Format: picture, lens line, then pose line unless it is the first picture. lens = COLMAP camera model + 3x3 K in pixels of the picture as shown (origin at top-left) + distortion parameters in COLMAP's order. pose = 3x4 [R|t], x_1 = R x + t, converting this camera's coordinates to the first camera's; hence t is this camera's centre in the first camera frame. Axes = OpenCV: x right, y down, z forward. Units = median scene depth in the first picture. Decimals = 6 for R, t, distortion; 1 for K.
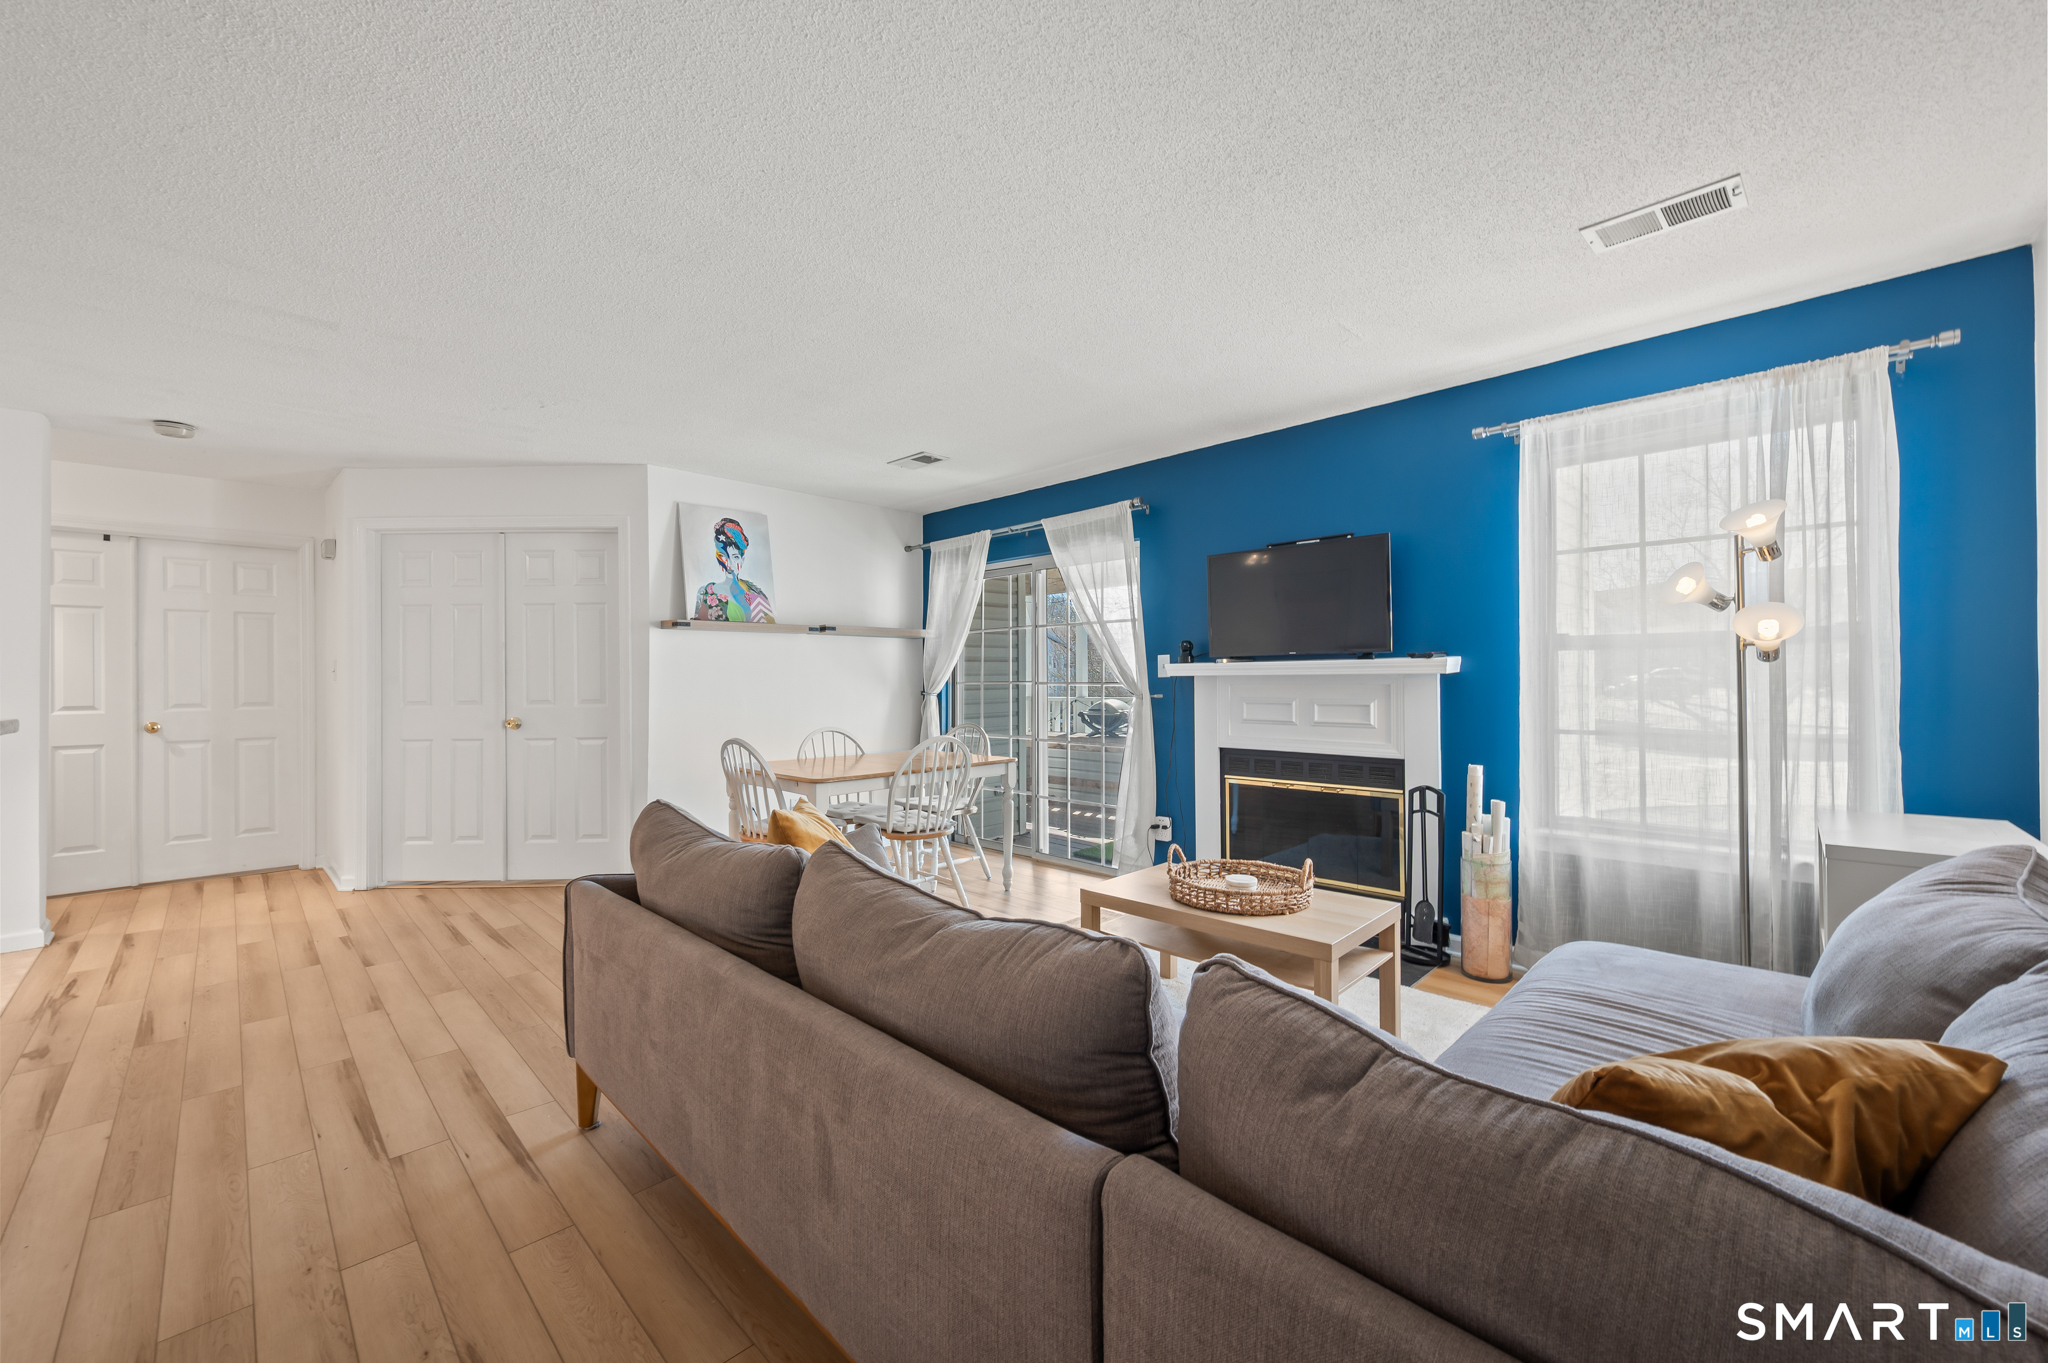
lens RADIAL K [[831.8, 0, 1036.7], [0, 831.8, 676.0], [0, 0, 1]] dist [0.001080, 0.000482]
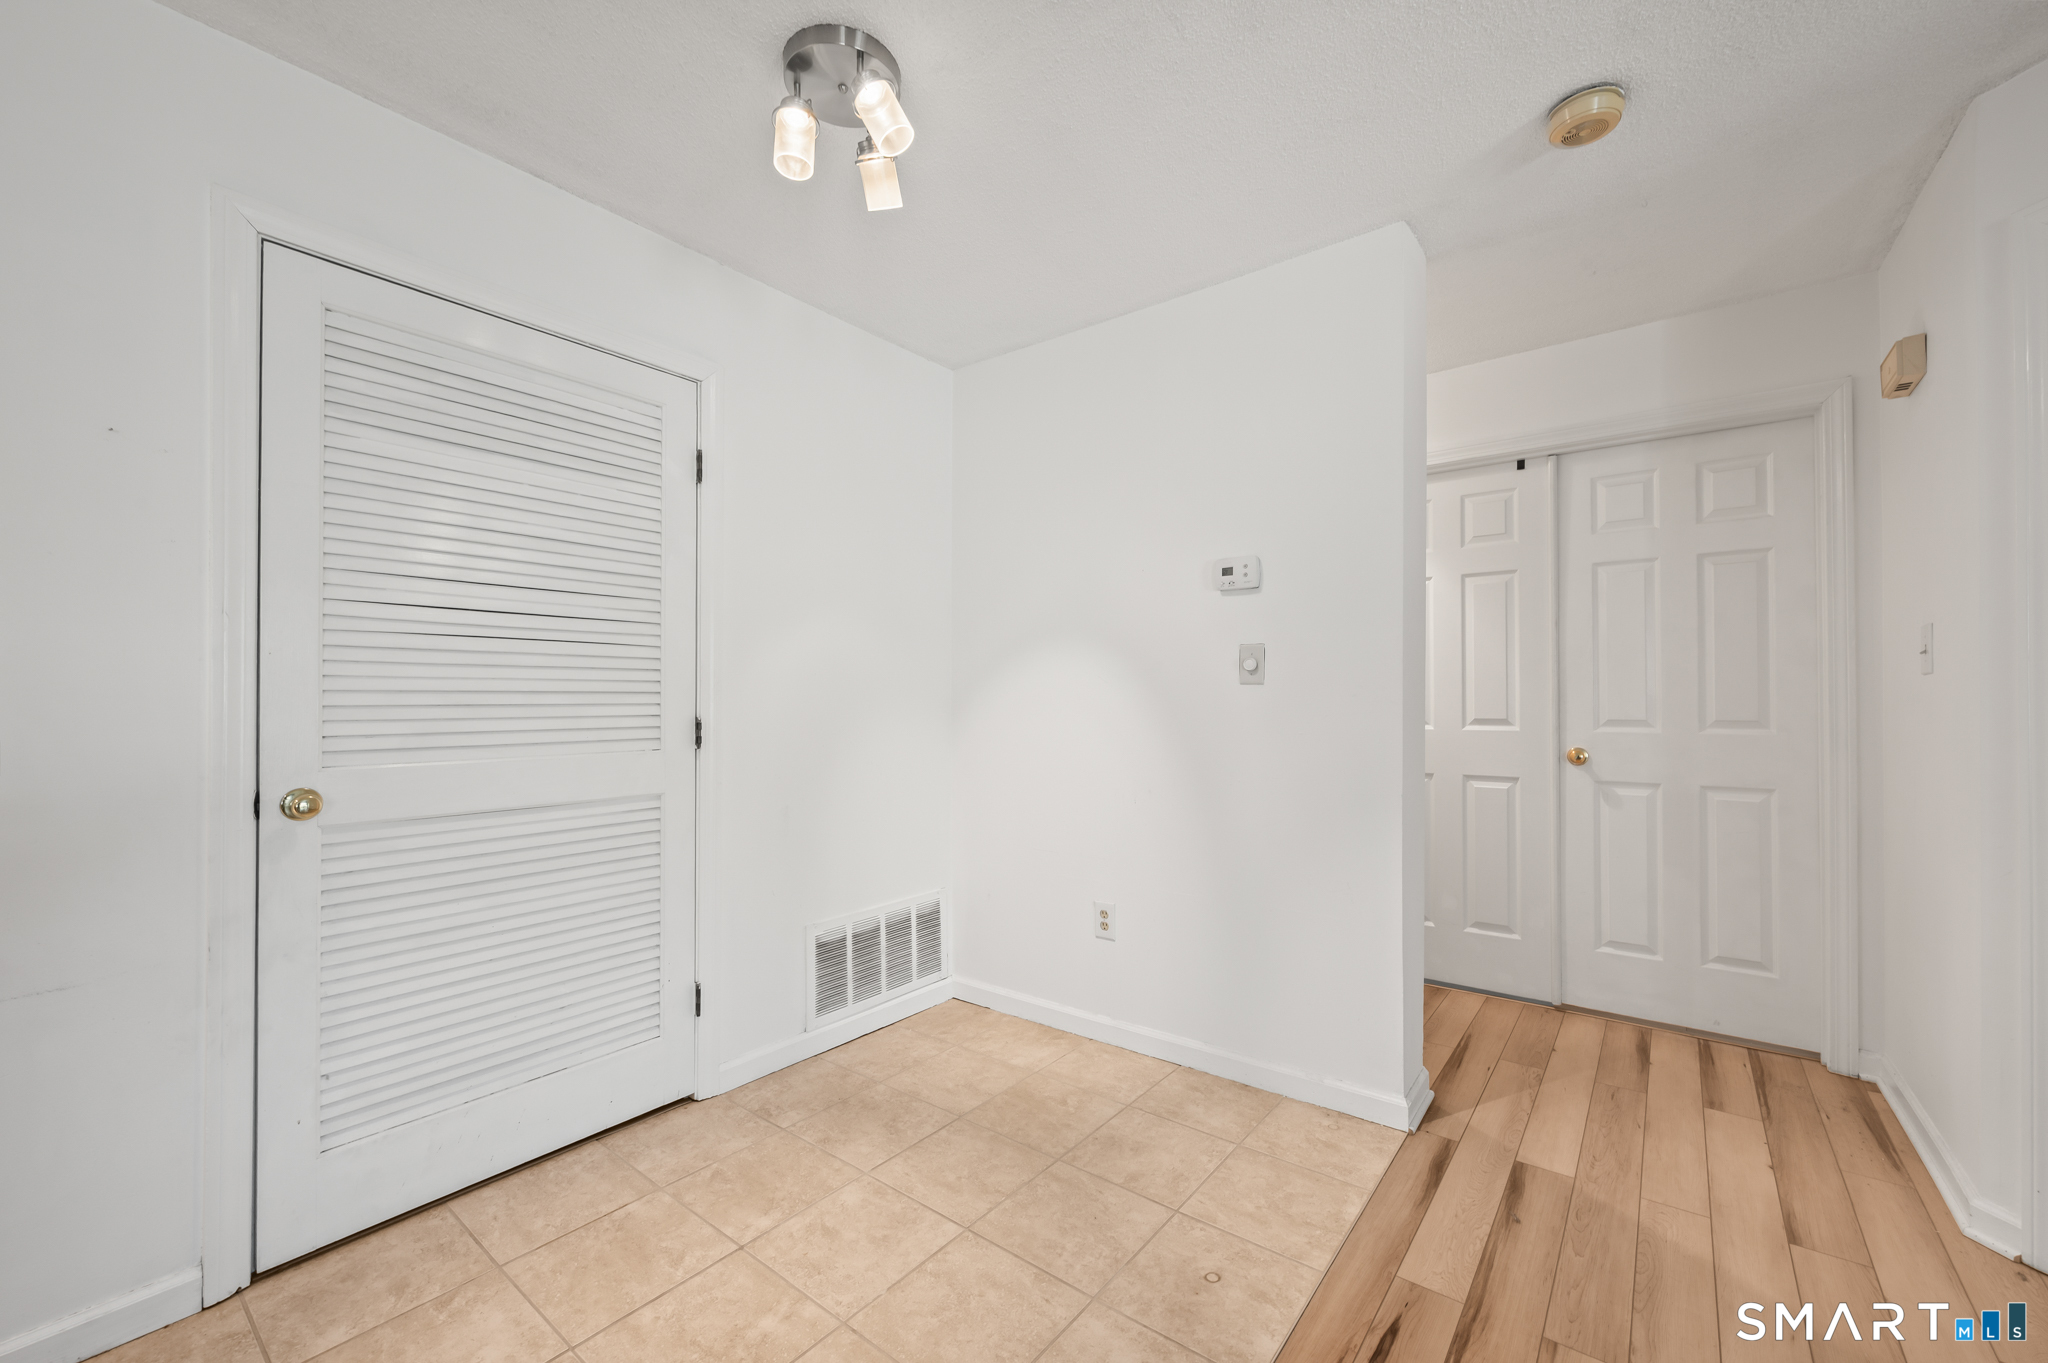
lens RADIAL K [[831.8, 0, 1042.3], [0, 831.8, 688.1], [0, 0, 1]] dist [0.001080, 0.000482]
pose [[0.143844, 0.001350, -0.989600, -0.510626], [0.006571, 0.999976, 0.002319, 0.007234], [0.989579, -0.006836, 0.143831, 0.521637]]
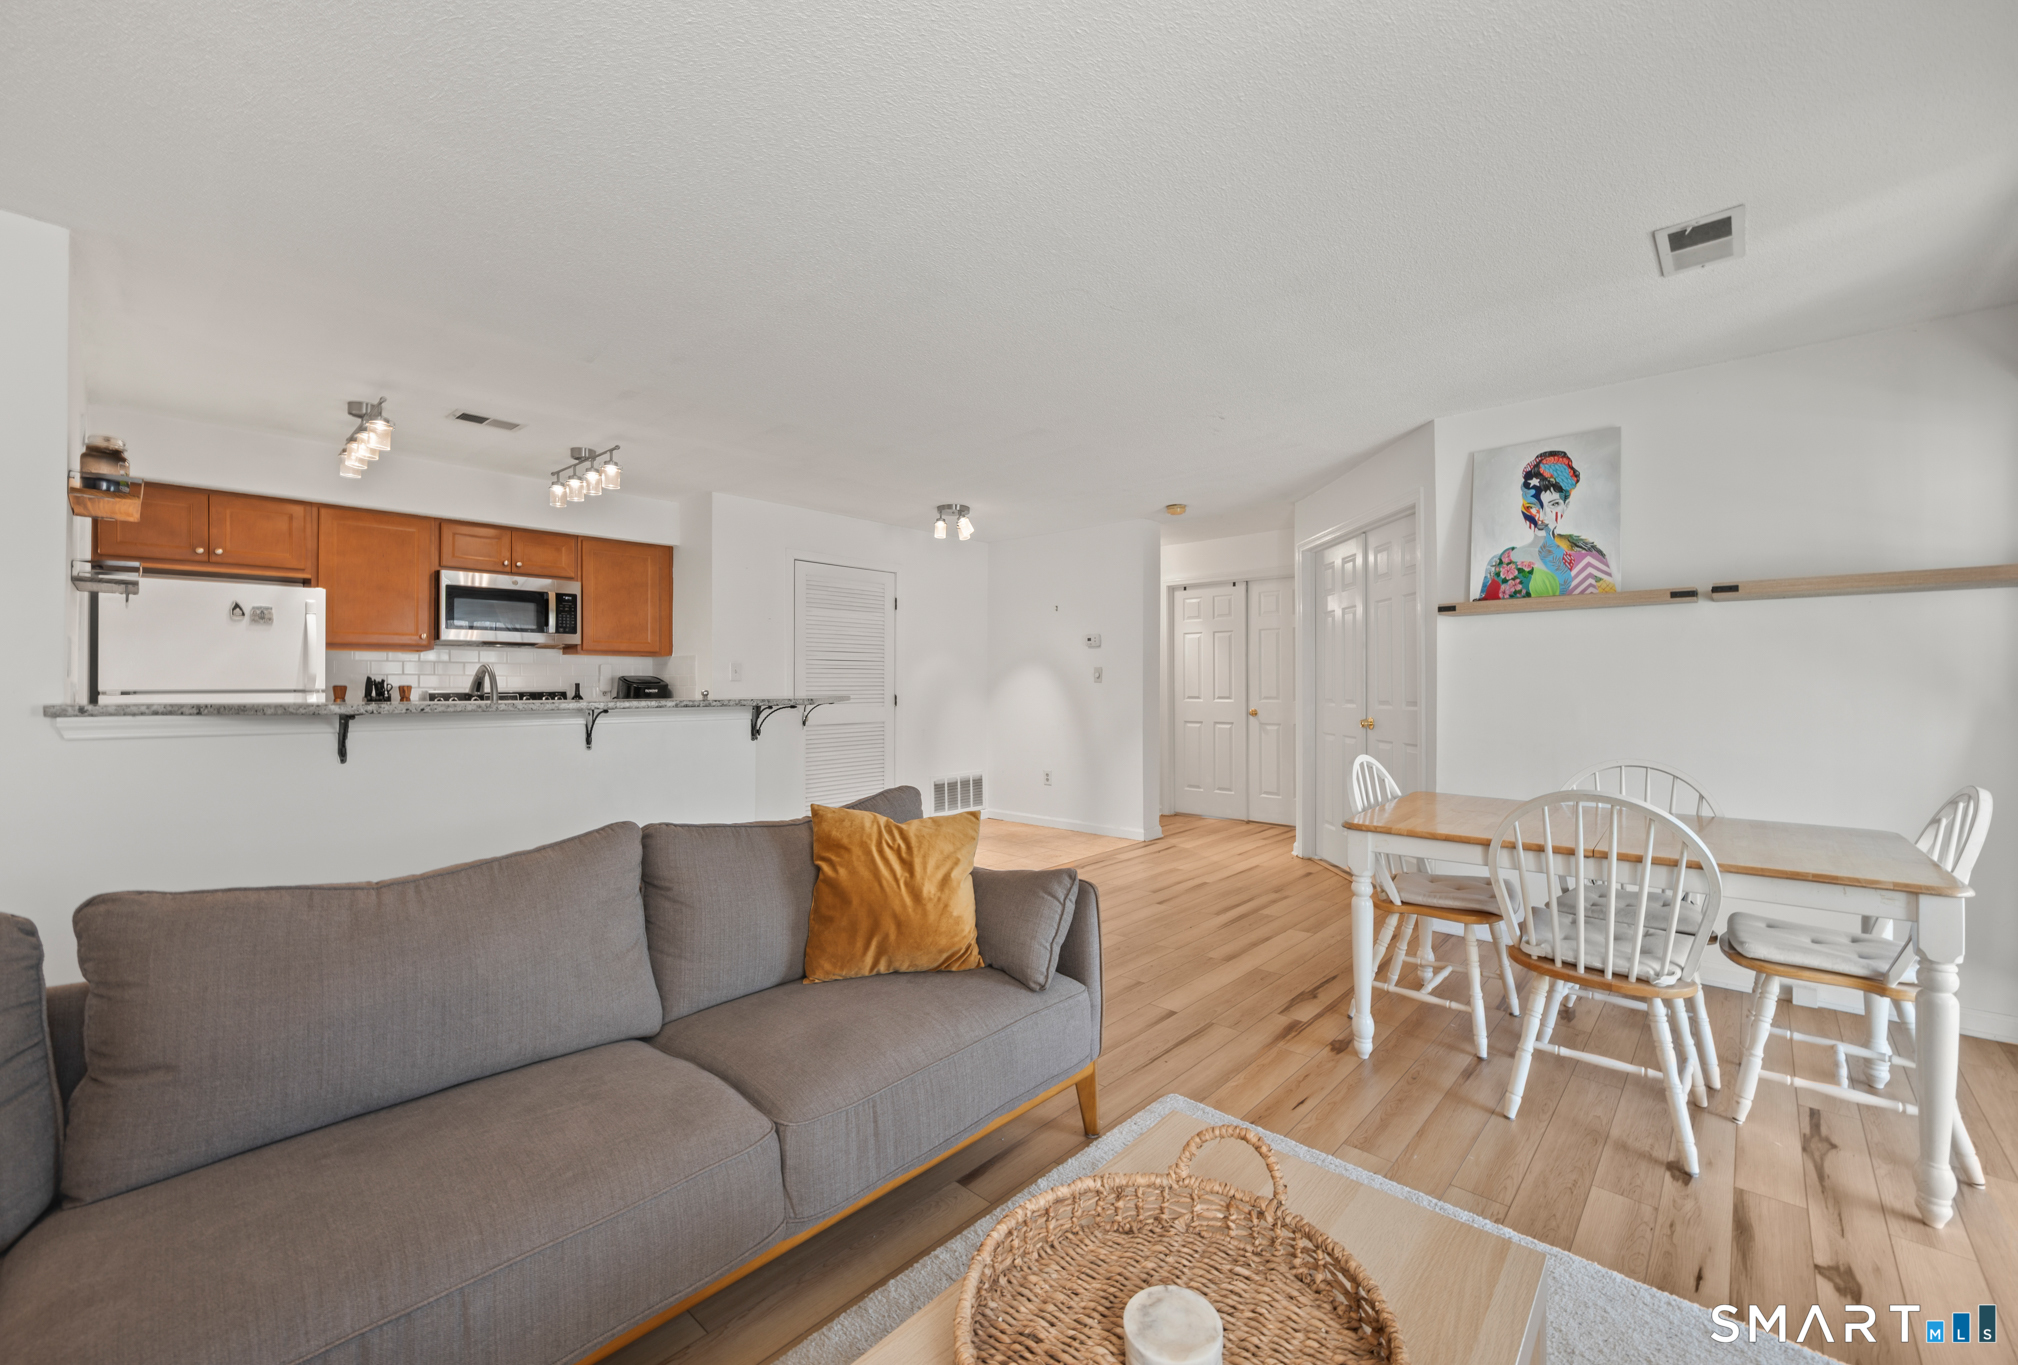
lens RADIAL K [[790.7, 0, 1003.3], [0, 790.7, 684.2], [0, 0, 1]] dist [-0.000251, -0.000022]
pose [[0.040704, 0.005774, -0.999155, 0.288650], [0.007429, 0.999954, 0.006081, 0.001202], [0.999144, -0.007670, 0.040660, 0.515352]]
